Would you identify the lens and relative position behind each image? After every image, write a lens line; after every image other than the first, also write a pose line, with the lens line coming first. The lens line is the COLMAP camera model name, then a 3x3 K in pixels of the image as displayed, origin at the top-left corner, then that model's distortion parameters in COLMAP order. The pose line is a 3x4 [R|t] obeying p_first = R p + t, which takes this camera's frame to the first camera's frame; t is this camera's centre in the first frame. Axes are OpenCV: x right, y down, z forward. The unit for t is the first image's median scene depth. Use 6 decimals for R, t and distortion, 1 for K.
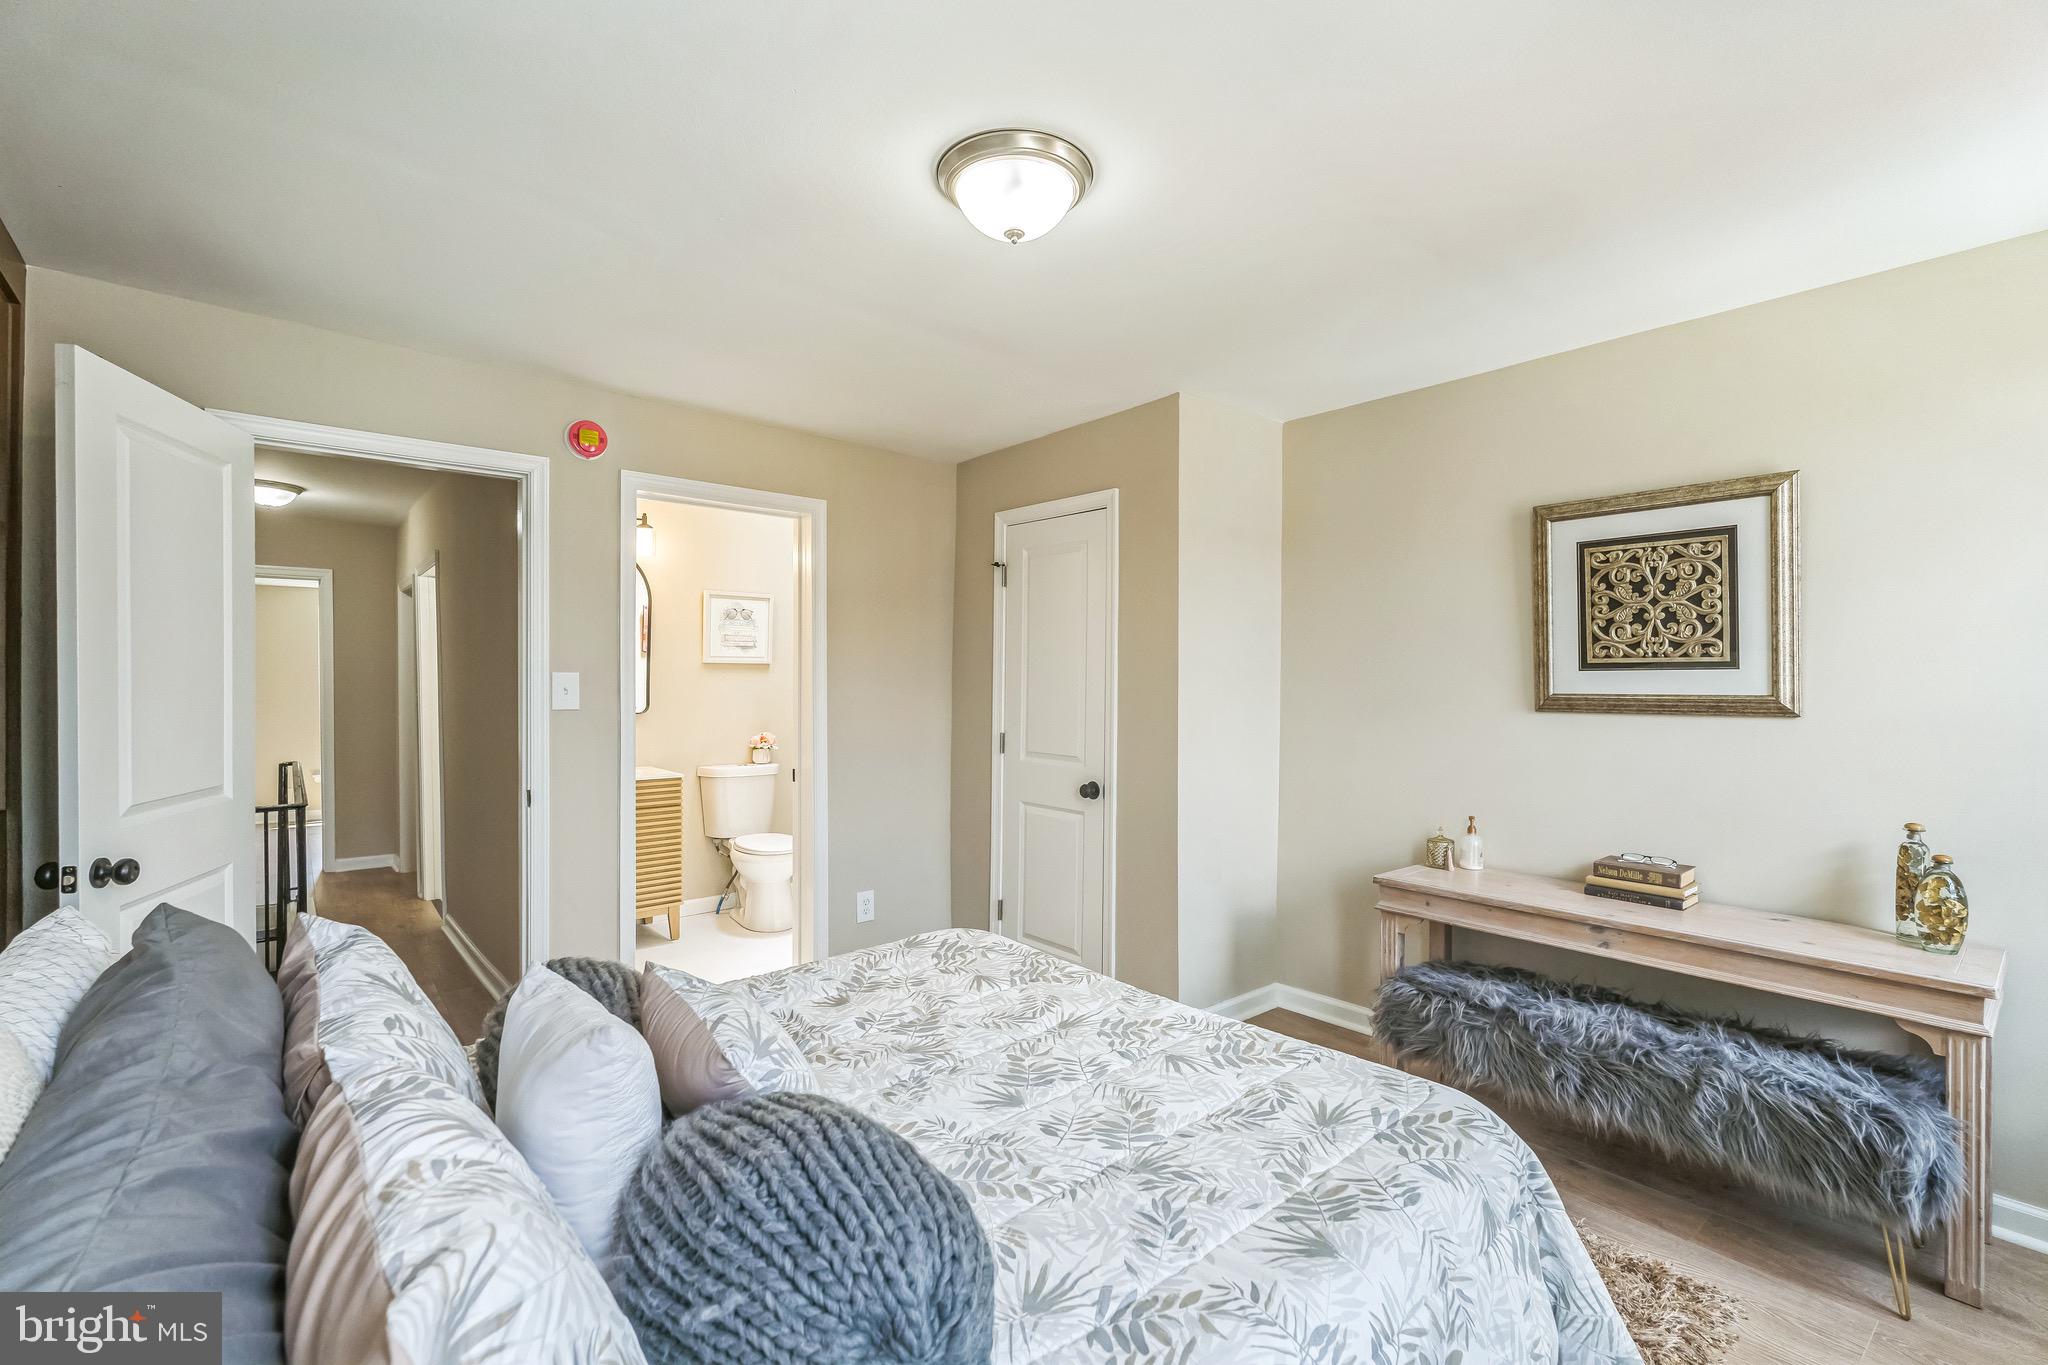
lens RADIAL K [[912.4, 0, 1027.8], [0, 912.4, 679.2], [0, 0, 1]] dist [-0.005834, 0.000827]
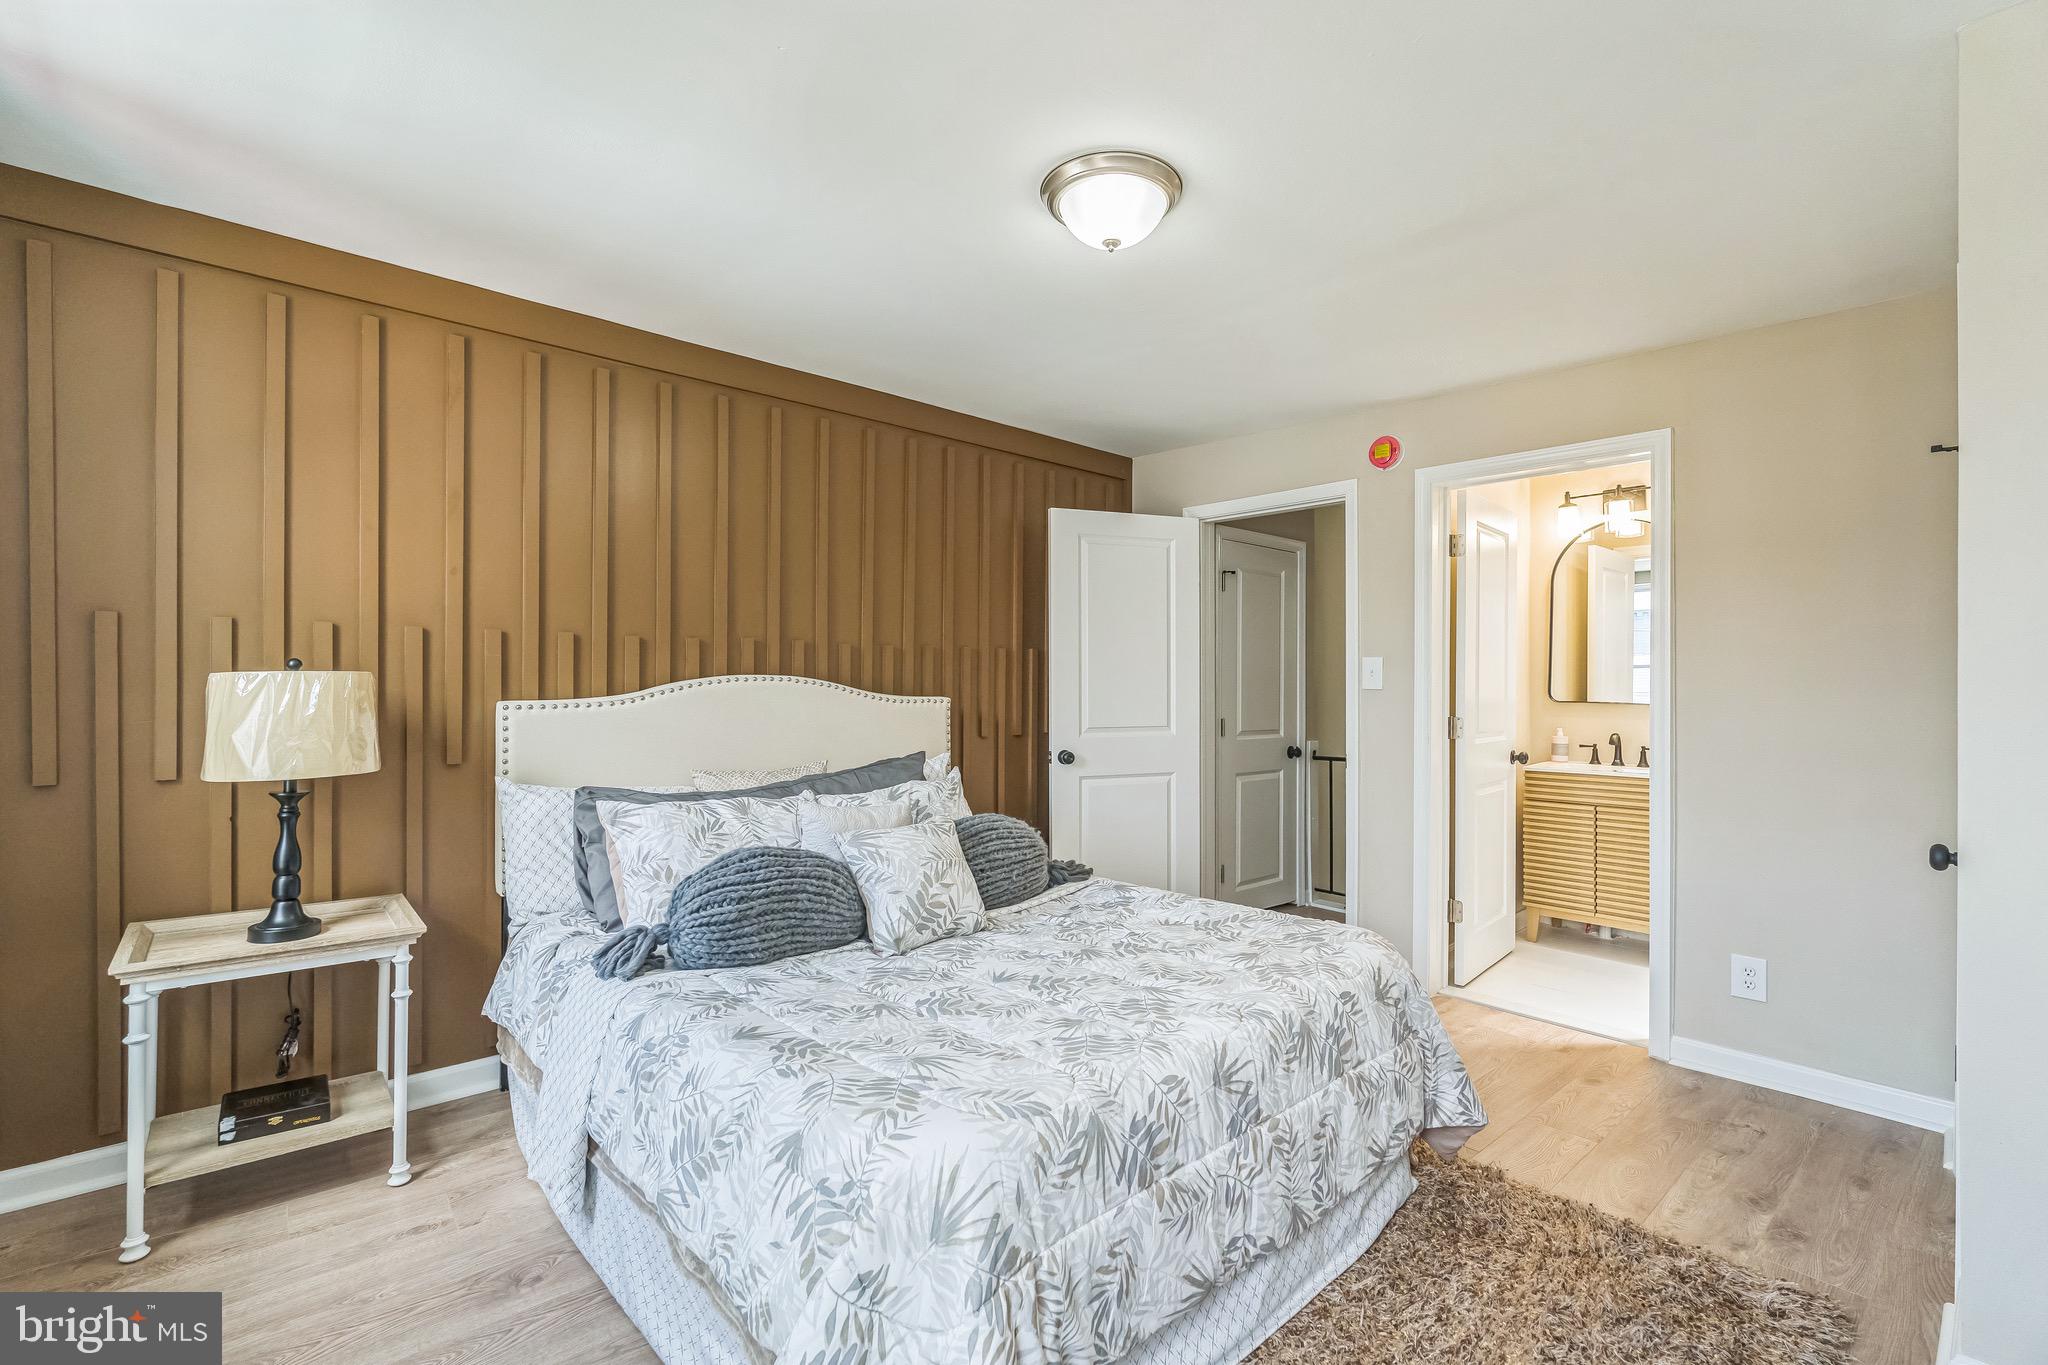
lens RADIAL K [[912.4, 0, 1019.6], [0, 912.4, 682.1], [0, 0, 1]] dist [-0.005834, 0.000827]
pose [[0.026956, 0.001402, -0.999636, 1.236109], [-0.004562, 0.999989, 0.001279, 0.047230], [0.999626, 0.004525, 0.026962, 0.976417]]
